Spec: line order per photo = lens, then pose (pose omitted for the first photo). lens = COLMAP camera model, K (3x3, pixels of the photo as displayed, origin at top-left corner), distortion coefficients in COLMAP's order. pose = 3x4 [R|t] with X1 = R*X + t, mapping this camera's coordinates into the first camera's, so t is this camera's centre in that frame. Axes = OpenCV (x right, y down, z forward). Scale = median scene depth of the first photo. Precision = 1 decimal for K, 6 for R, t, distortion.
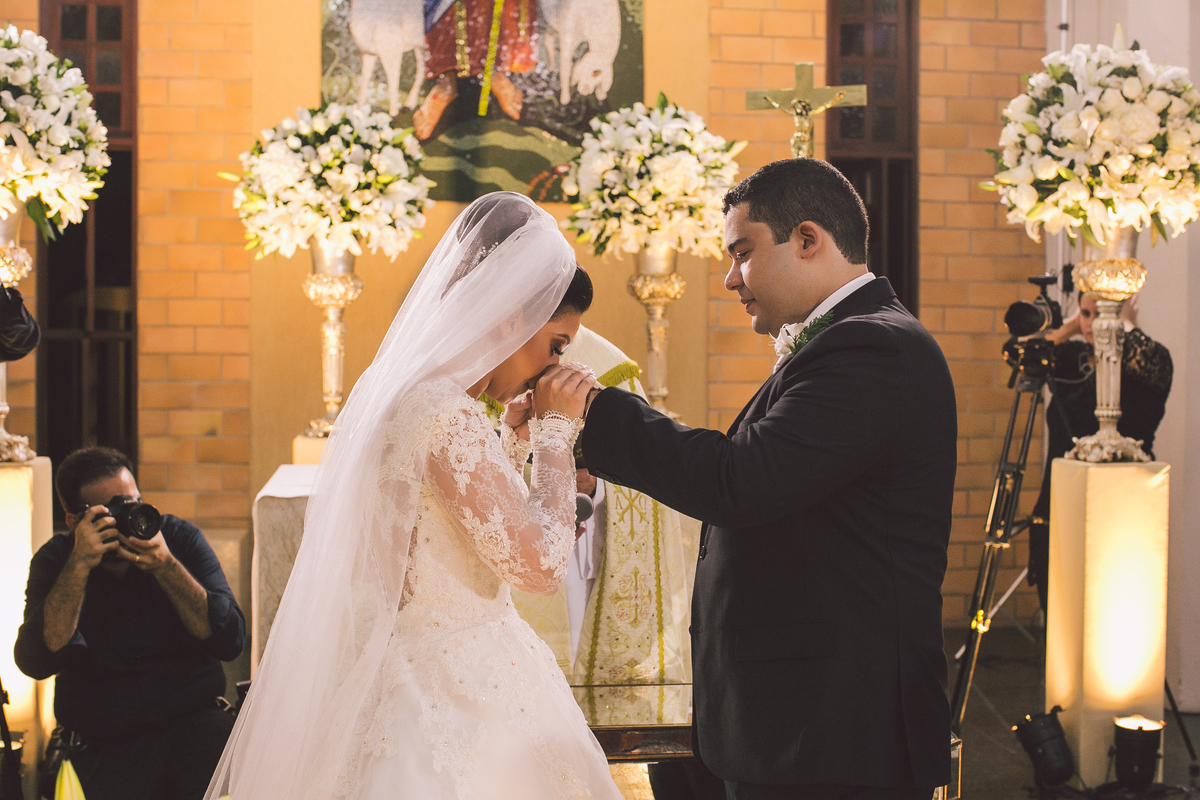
lens RADIAL K [[1736.2, 0, 595.2], [0, 1736.2, 399.7], [0, 0, 1]] dist [-0.110678, 0.000000]
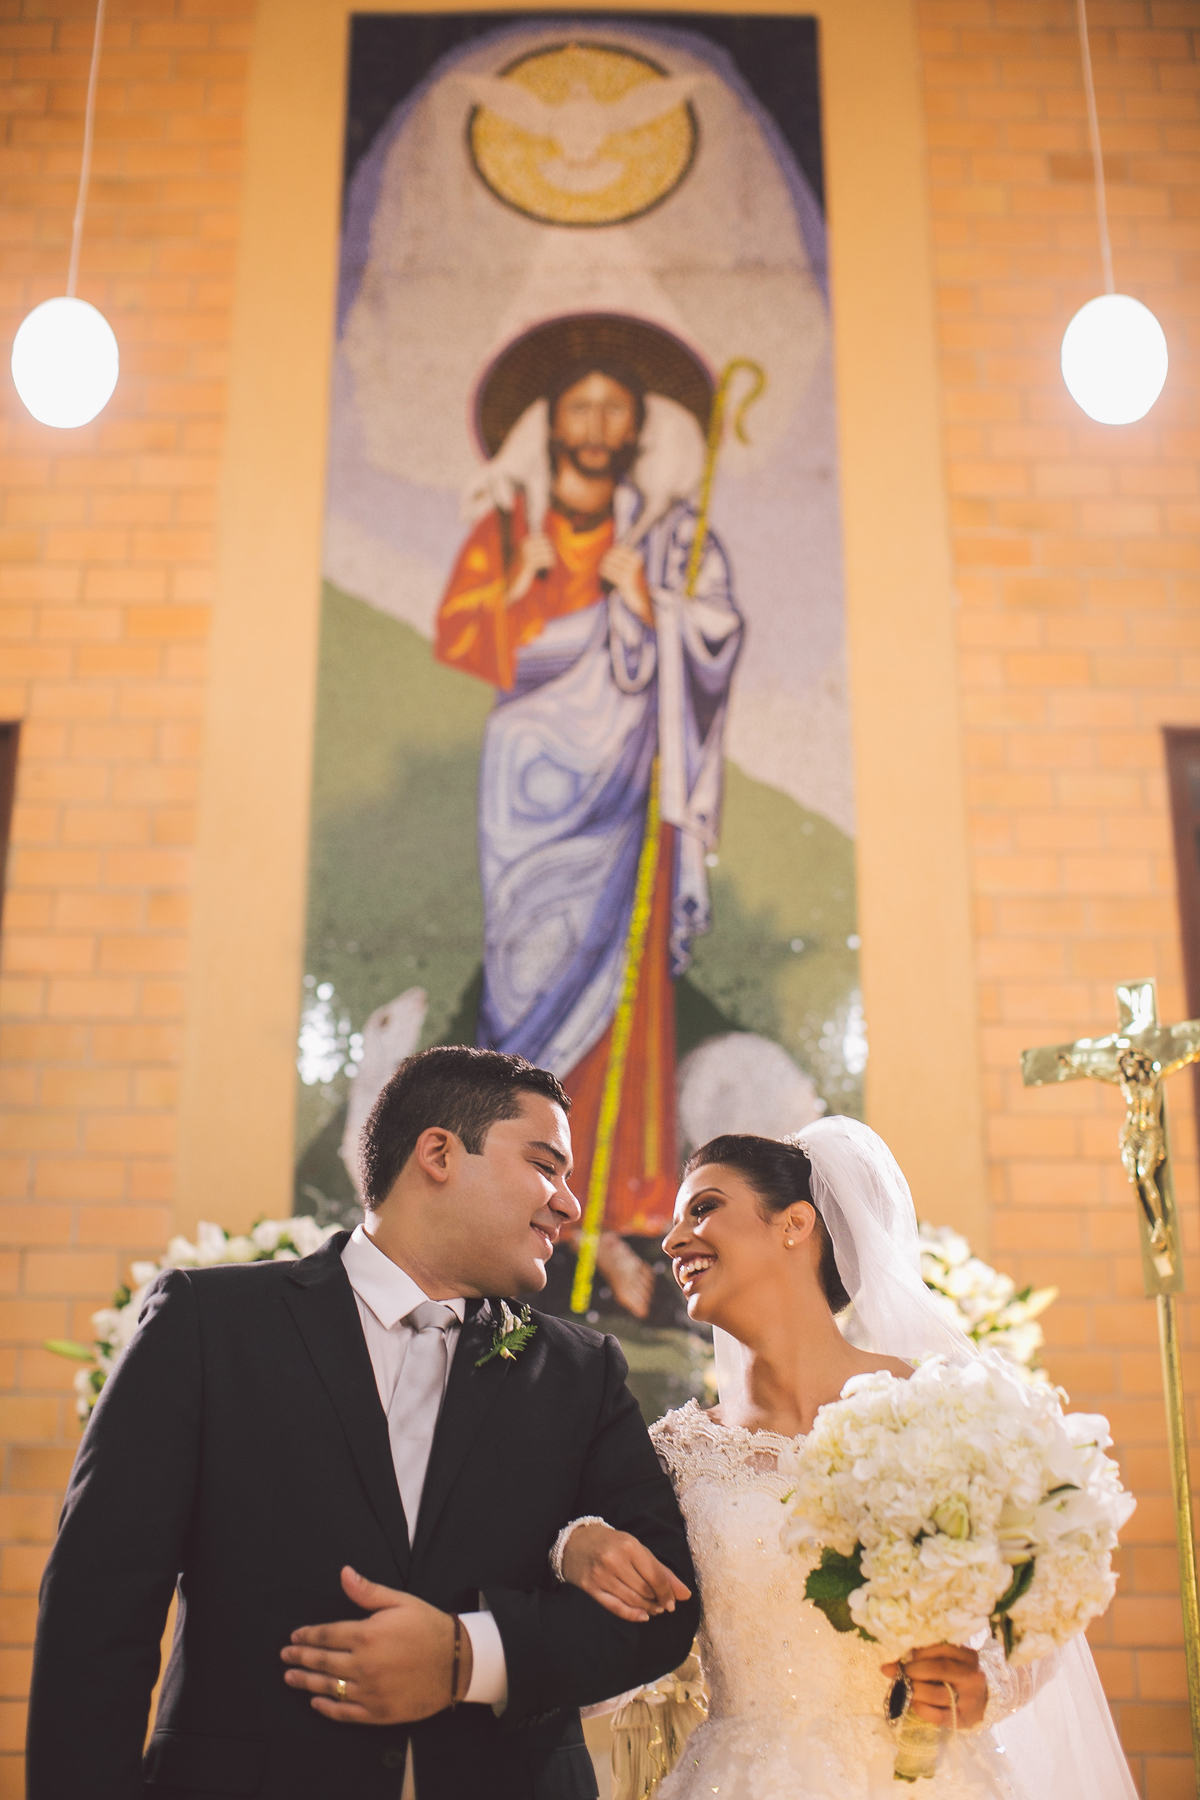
lens RADIAL K [[2604.3, 0, 596.0], [0, 2604.3, 904.7], [0, 0, 1]] dist [-0.110678, 0.000000]
pose [[0.994154, -0.044897, -0.098199, 0.032606], [0.000541, 0.911515, -0.411266, 0.070334], [0.107974, 0.408808, 0.906210, 0.235271]]
